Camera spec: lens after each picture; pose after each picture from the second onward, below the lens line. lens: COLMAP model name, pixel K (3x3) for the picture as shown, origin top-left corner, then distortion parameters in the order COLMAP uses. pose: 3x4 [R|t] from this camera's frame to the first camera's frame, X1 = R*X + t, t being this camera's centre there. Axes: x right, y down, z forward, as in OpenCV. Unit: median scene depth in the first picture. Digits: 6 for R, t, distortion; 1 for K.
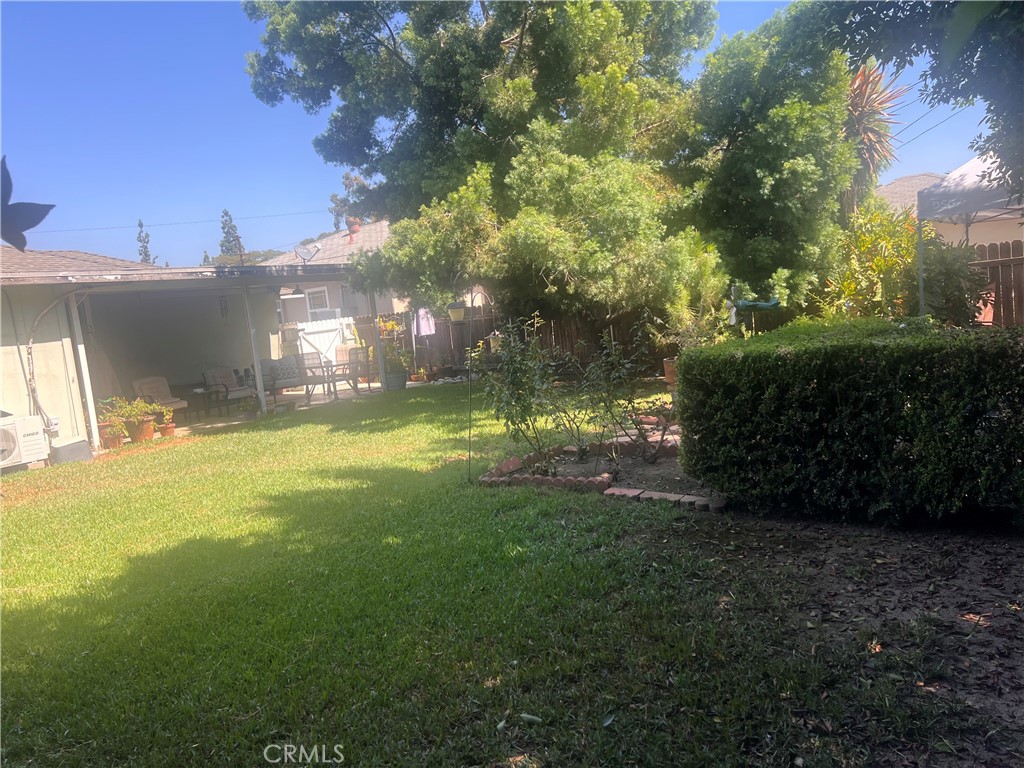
lens RADIAL K [[769.0, 0, 517.5], [0, 769.0, 383.8], [0, 0, 1]] dist [0.066123, -0.057498]
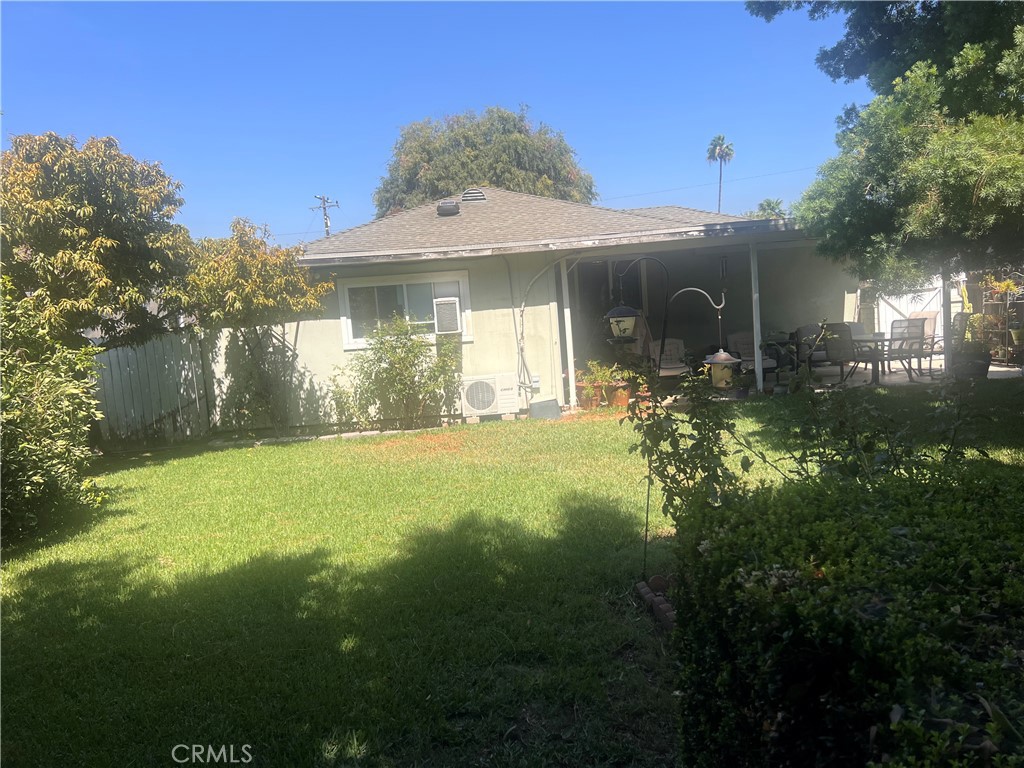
lens RADIAL K [[769.0, 0, 508.0], [0, 769.0, 381.1], [0, 0, 1]] dist [0.066123, -0.057498]
pose [[0.606596, 0.125903, -0.784978, 0.200472], [-0.064143, 0.991912, 0.109526, -0.056816], [0.792418, -0.016087, 0.609766, 0.282532]]
